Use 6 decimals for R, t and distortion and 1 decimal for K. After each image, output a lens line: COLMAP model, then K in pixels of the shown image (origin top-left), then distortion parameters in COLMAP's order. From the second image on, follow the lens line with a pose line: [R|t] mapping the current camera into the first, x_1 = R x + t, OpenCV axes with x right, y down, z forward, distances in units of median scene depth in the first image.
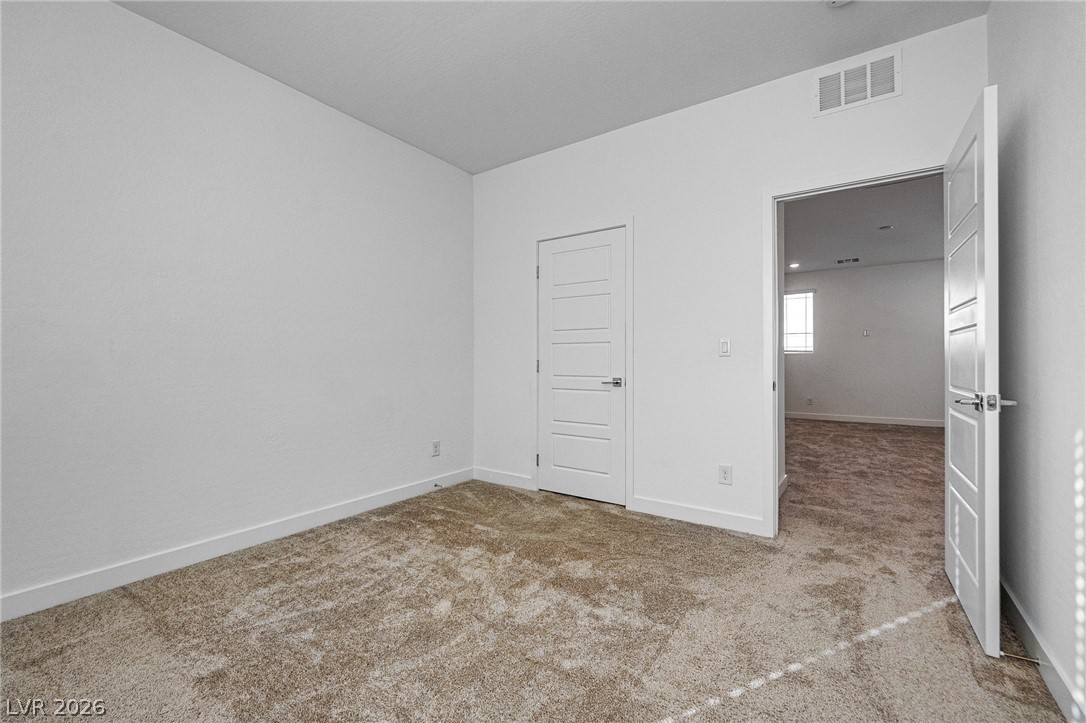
lens RADIAL K [[450.9, 0, 544.8], [0, 450.9, 366.1], [0, 0, 1]] dist [0.004746, 0.000354]
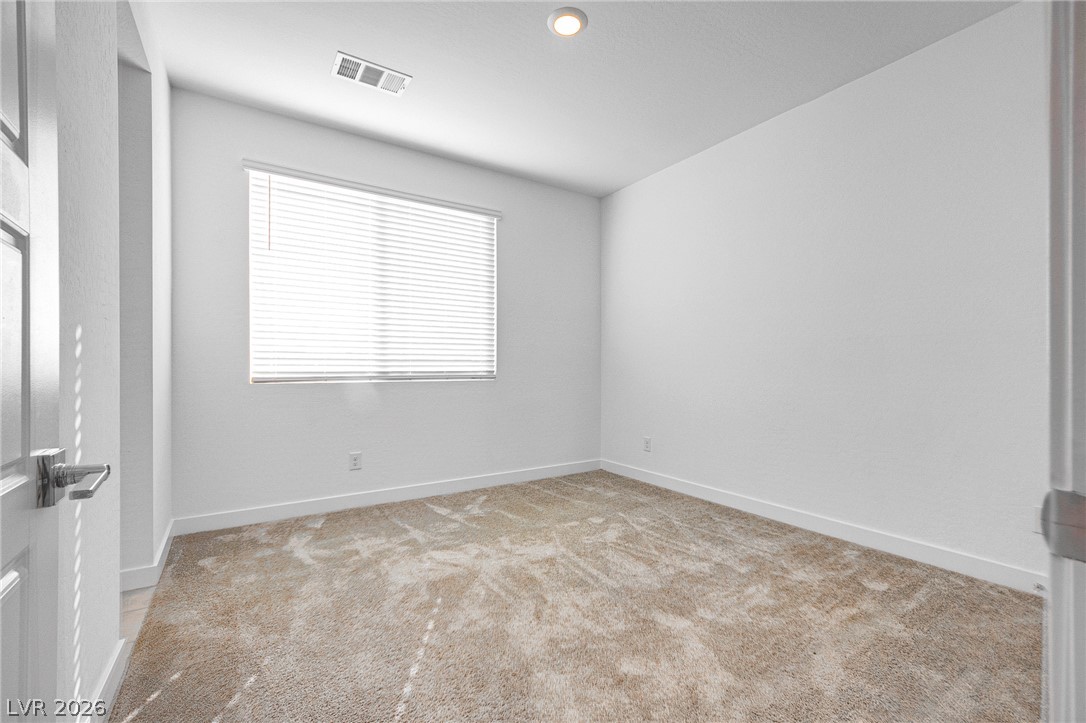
lens RADIAL K [[450.9, 0, 545.5], [0, 450.9, 362.9], [0, 0, 1]] dist [0.004746, 0.000354]
pose [[-0.390243, -0.009565, -0.920662, 0.626753], [0.008083, 0.999872, -0.013814, -0.010992], [0.920676, -0.012833, -0.390116, 0.803081]]
